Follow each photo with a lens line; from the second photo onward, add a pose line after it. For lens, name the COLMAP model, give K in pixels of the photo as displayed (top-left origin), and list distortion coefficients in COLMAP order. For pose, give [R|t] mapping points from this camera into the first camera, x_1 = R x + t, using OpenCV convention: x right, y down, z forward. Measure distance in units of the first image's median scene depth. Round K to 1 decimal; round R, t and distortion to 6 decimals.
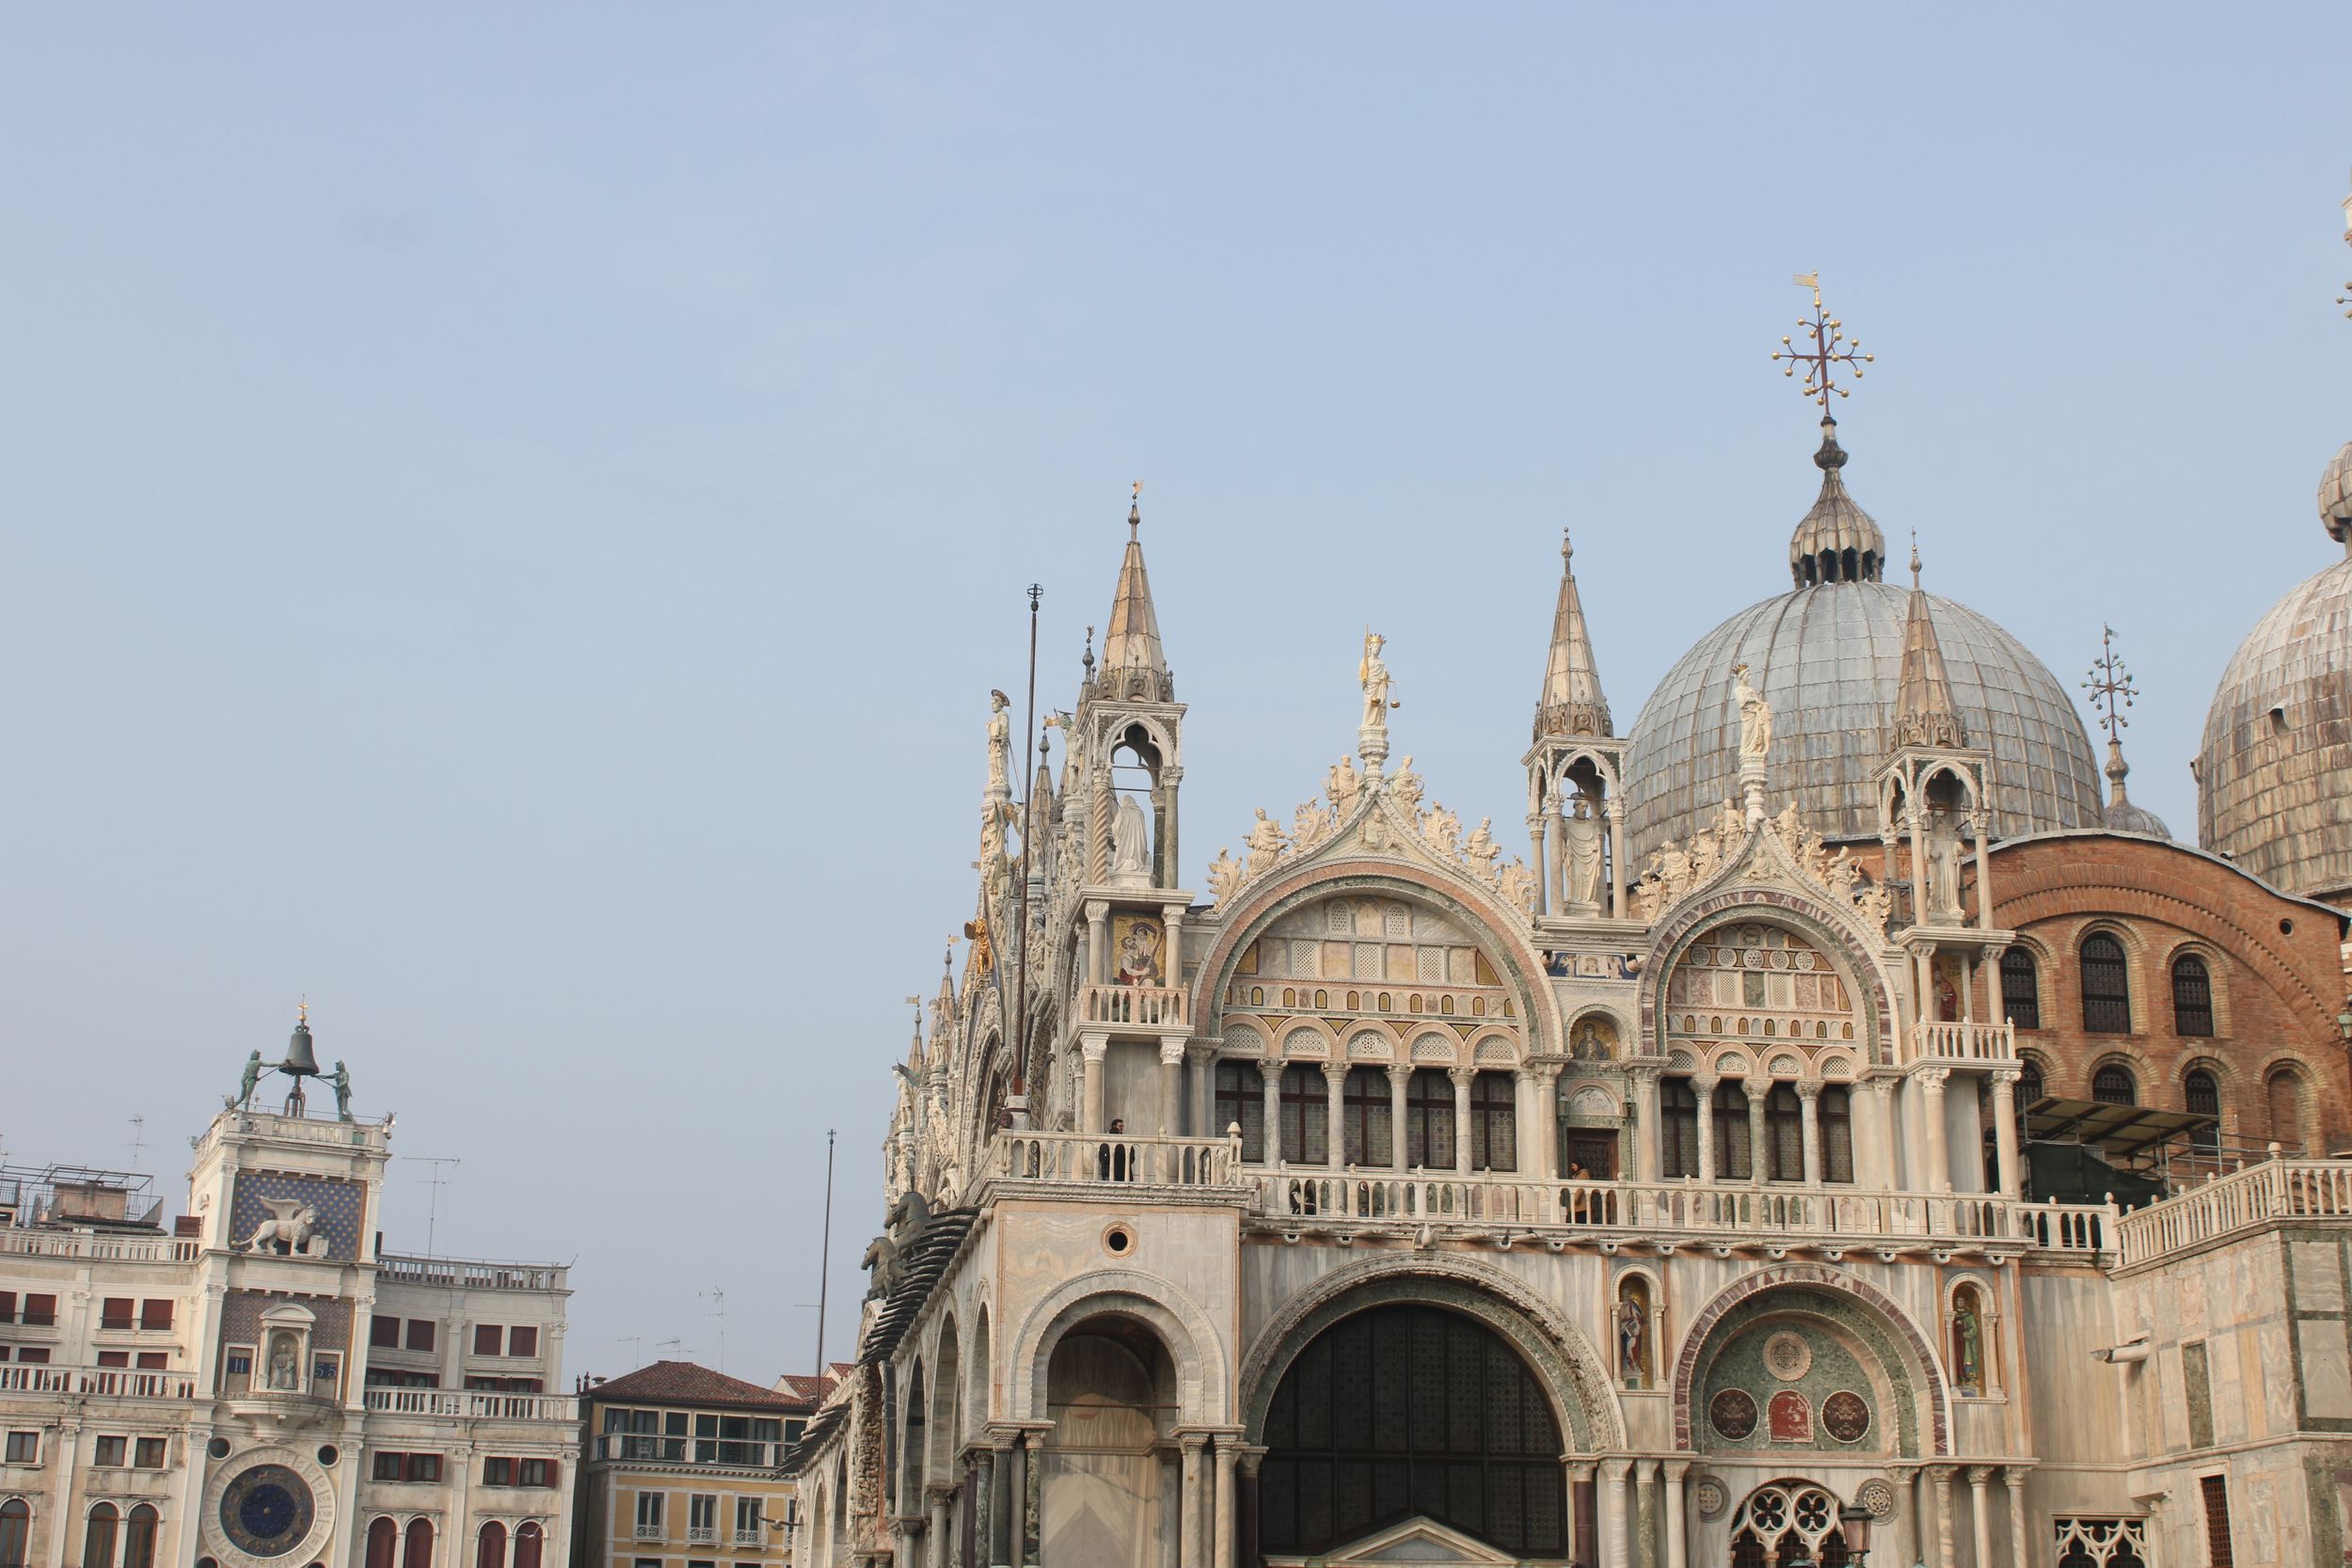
lens RADIAL K [[3164.5, 0, 1176.0], [0, 3164.5, 784.0], [0, 0, 1]] dist [-0.120566, 0.370832]
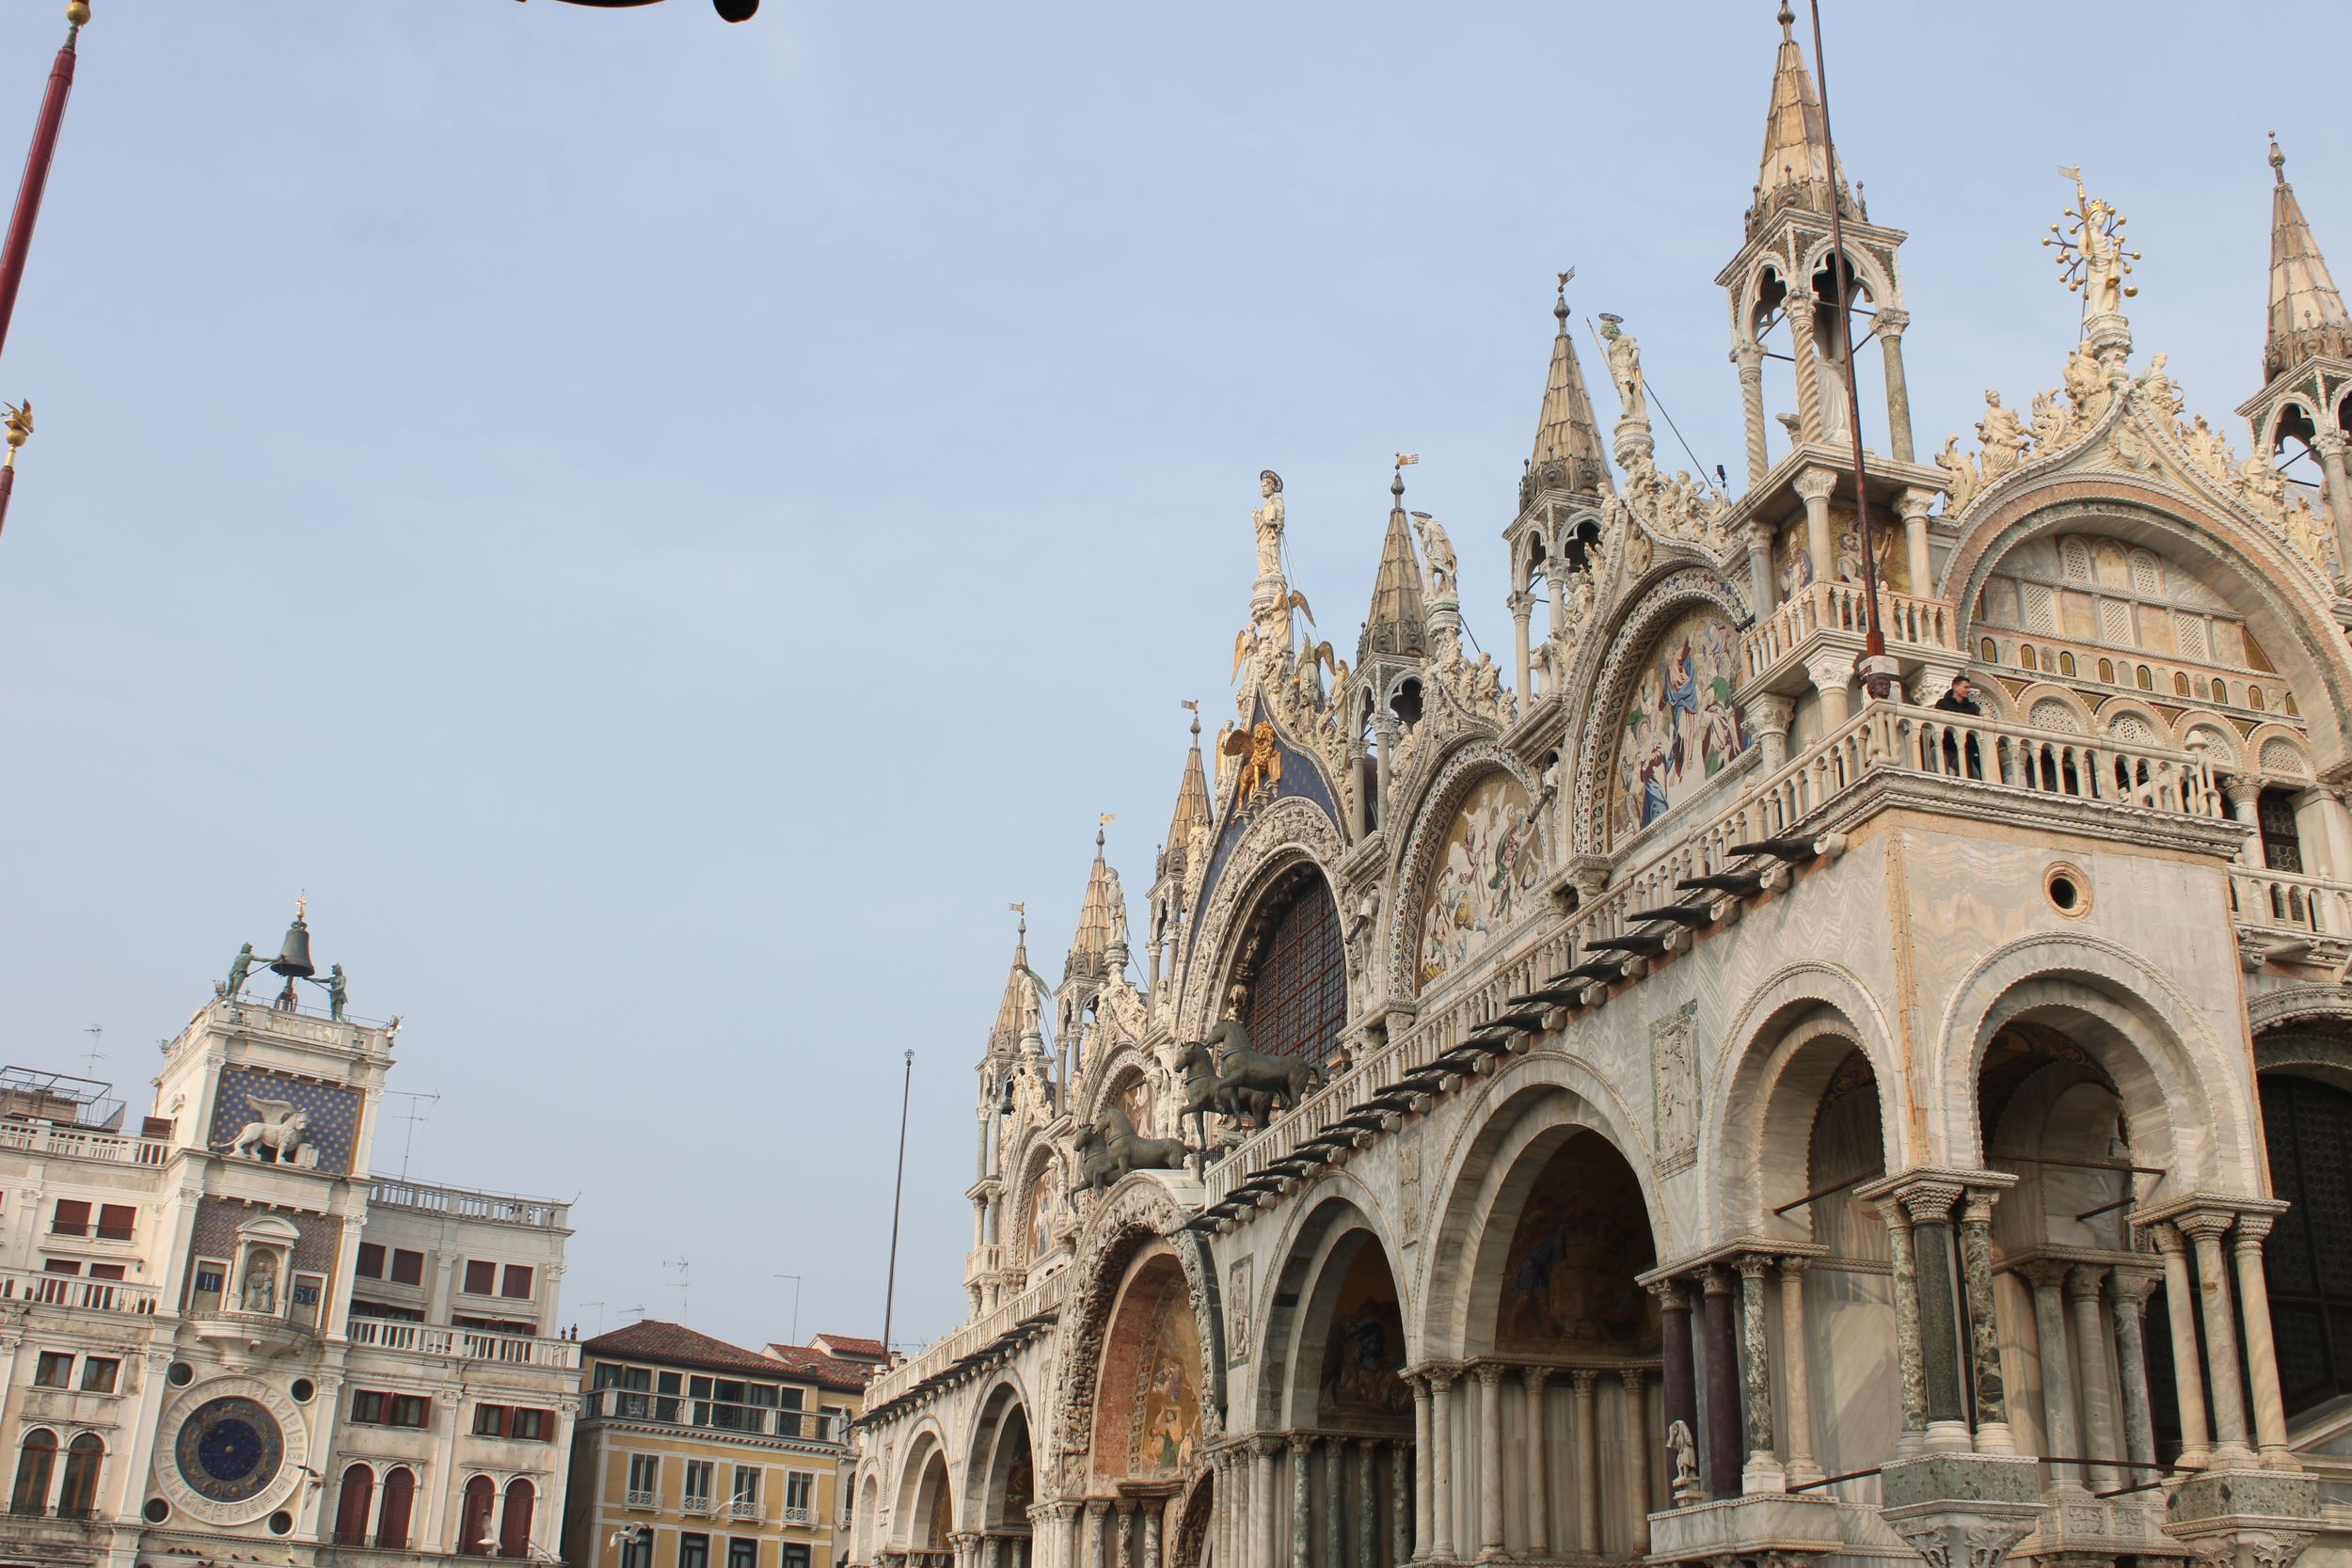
lens RADIAL K [[2494.4, 0, 1176.0], [0, 2494.4, 784.0], [0, 0, 1]] dist [-0.160807, 0.255138]
pose [[0.990328, 0.070532, 0.119480, -0.120079], [-0.060913, 0.994742, -0.082333, 0.085095], [-0.124658, 0.074259, 0.989417, 0.272814]]
